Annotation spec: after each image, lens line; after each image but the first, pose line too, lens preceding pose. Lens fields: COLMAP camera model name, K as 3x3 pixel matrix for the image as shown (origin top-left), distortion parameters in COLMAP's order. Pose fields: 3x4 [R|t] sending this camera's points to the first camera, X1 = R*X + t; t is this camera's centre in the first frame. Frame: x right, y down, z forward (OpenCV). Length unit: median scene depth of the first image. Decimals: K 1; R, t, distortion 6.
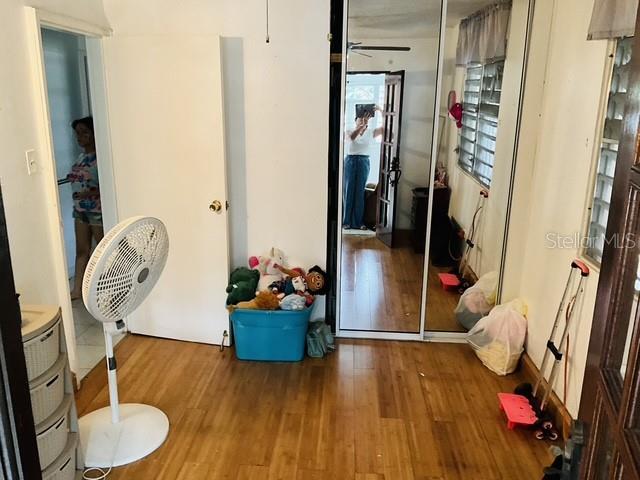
lens RADIAL K [[535.1, 0, 319.1], [0, 535.1, 239.2], [0, 0, 1]] dist [0.082933, -0.024516]
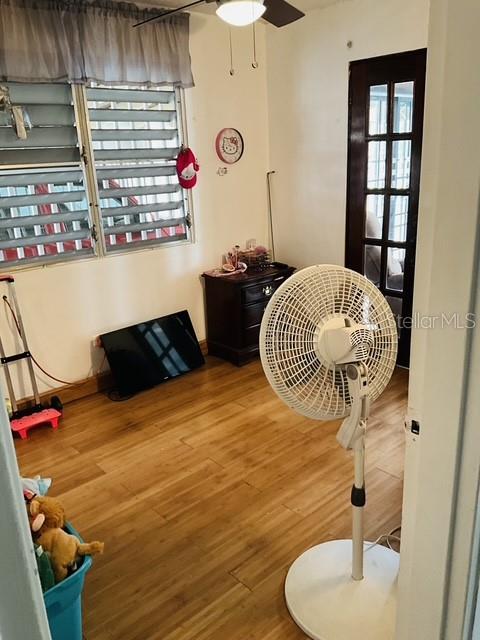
lens RADIAL K [[535.1, 0, 240.1], [0, 535.1, 321.1], [0, 0, 1]] dist [0.082933, -0.024516]
pose [[-0.707716, -0.192819, 0.679675, -0.662873], [0.230597, 0.846305, 0.480201, -0.297726], [-0.667805, 0.496577, -0.554480, 1.299625]]
